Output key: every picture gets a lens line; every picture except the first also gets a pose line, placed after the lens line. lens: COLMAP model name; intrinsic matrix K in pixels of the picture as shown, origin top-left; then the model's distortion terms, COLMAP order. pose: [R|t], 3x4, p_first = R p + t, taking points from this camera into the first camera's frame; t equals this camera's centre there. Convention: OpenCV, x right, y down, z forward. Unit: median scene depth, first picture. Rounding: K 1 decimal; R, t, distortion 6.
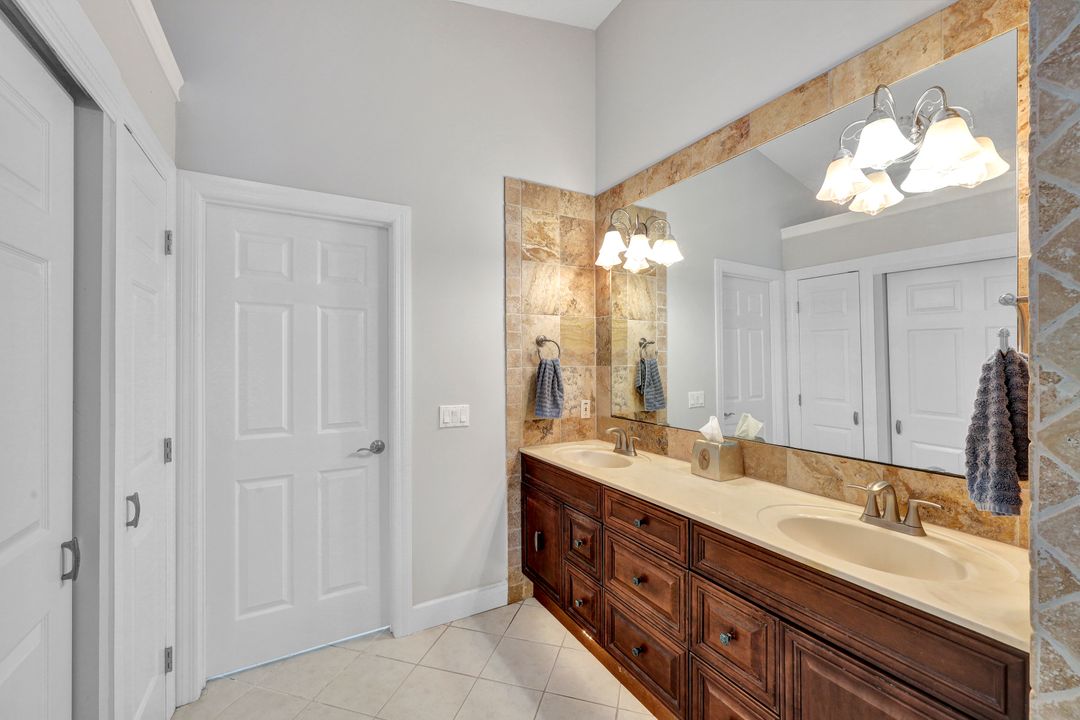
lens RADIAL K [[435.0, 0, 538.6], [0, 435.0, 357.6], [0, 0, 1]] dist [0.001218, 0.000761]
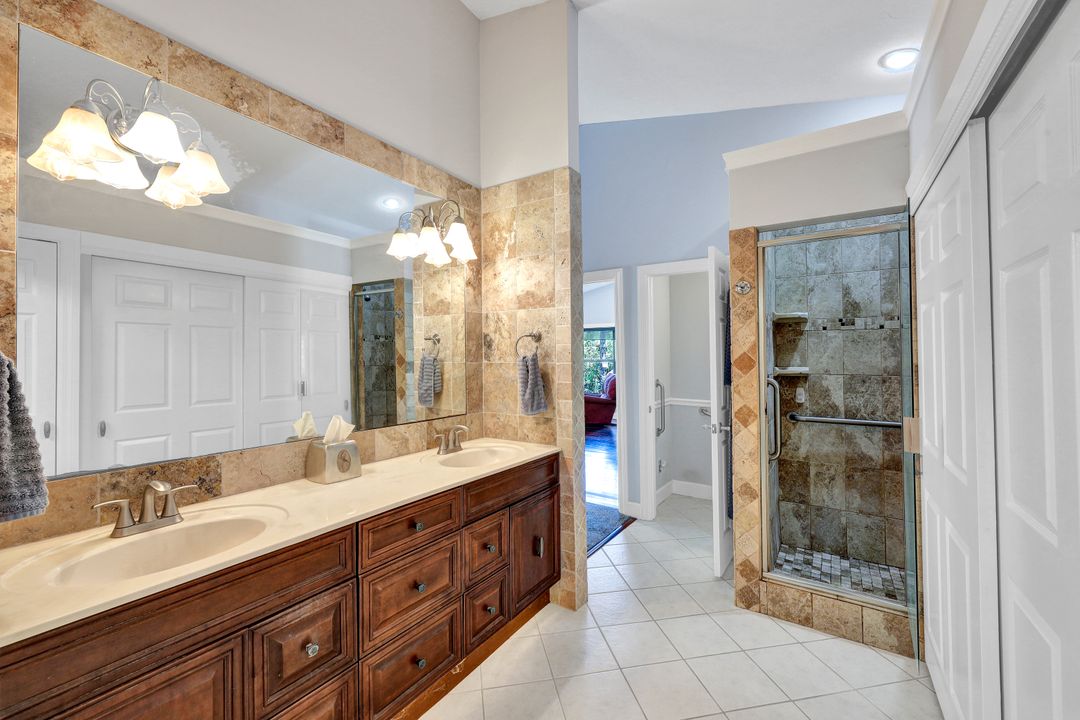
lens RADIAL K [[435.0, 0, 528.7], [0, 435.0, 341.3], [0, 0, 1]] dist [0.001218, 0.000761]
pose [[-0.432569, 0.029187, 0.901128, -0.660215], [-0.011932, 0.999203, -0.038091, 0.003534], [-0.901522, -0.027230, -0.431876, 1.060767]]
